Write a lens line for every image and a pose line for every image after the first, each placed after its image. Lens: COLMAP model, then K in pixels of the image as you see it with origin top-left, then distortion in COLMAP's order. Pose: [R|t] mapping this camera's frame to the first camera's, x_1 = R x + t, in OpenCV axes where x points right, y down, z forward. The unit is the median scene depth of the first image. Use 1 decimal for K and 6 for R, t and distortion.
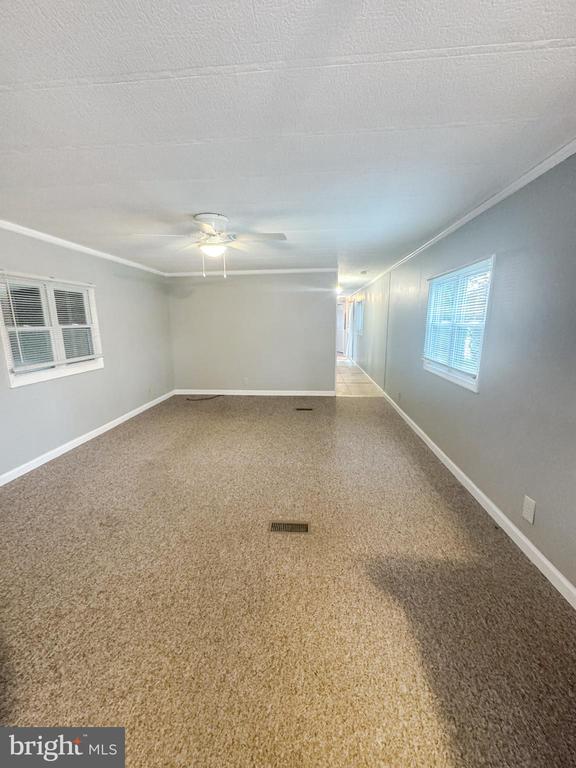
lens RADIAL K [[309.2, 0, 287.9], [0, 309.2, 383.5], [0, 0, 1]] dist [-0.003778, -0.000270]
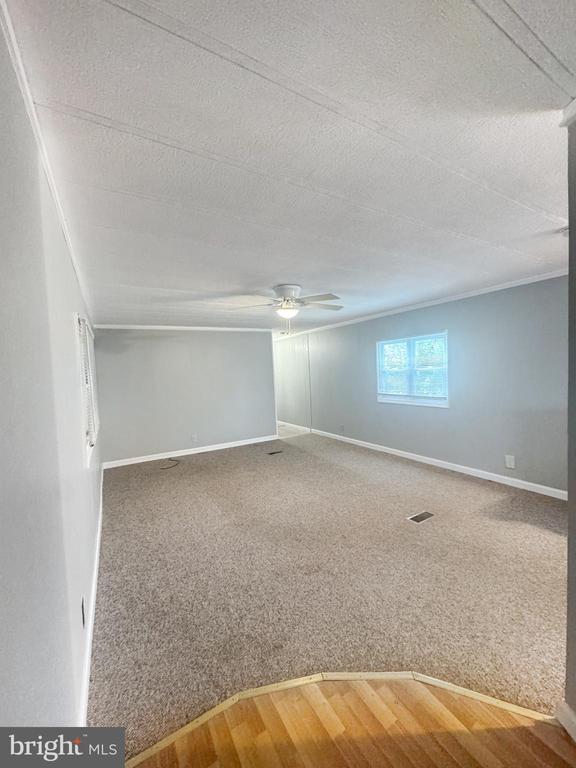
lens RADIAL K [[309.2, 0, 289.6], [0, 309.2, 381.6], [0, 0, 1]] dist [-0.003778, -0.000270]
pose [[0.815677, -0.049297, 0.576404, -0.803622], [0.152876, 0.979311, -0.132582, -0.013593], [-0.557943, 0.196263, 0.806338, 0.083122]]
